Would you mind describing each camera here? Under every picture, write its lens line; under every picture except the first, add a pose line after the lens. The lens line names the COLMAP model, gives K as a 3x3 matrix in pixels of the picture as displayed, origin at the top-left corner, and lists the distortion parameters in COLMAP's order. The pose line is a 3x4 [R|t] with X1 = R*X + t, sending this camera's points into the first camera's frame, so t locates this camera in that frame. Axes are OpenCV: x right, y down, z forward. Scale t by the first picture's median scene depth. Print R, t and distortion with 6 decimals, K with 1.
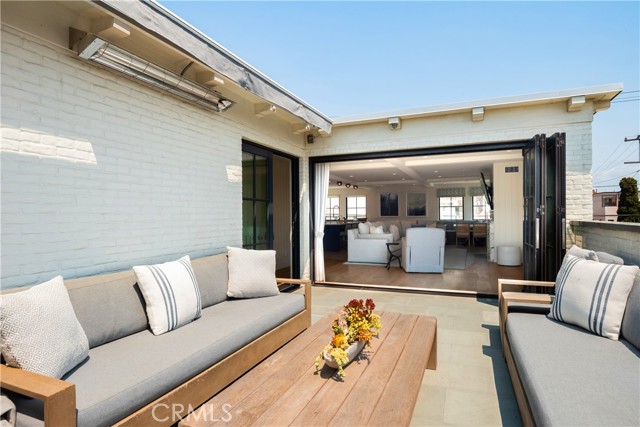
lens RADIAL K [[357.8, 0, 319.3], [0, 357.8, 215.2], [0, 0, 1]] dist [0.001952, 0.000597]
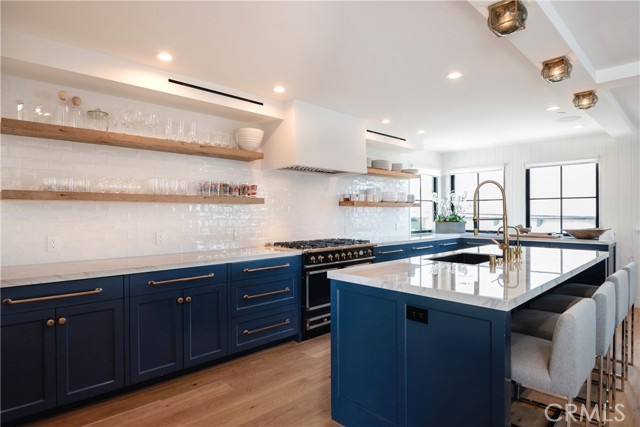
lens RADIAL K [[357.8, 0, 319.3], [0, 357.8, 214.1], [0, 0, 1]] dist [0.001952, 0.000597]
pose [[0.915650, 0.012903, -0.401770, 0.031760], [-0.008896, 0.999890, 0.011837, -0.007235], [0.401878, -0.007265, 0.915664, 0.607925]]
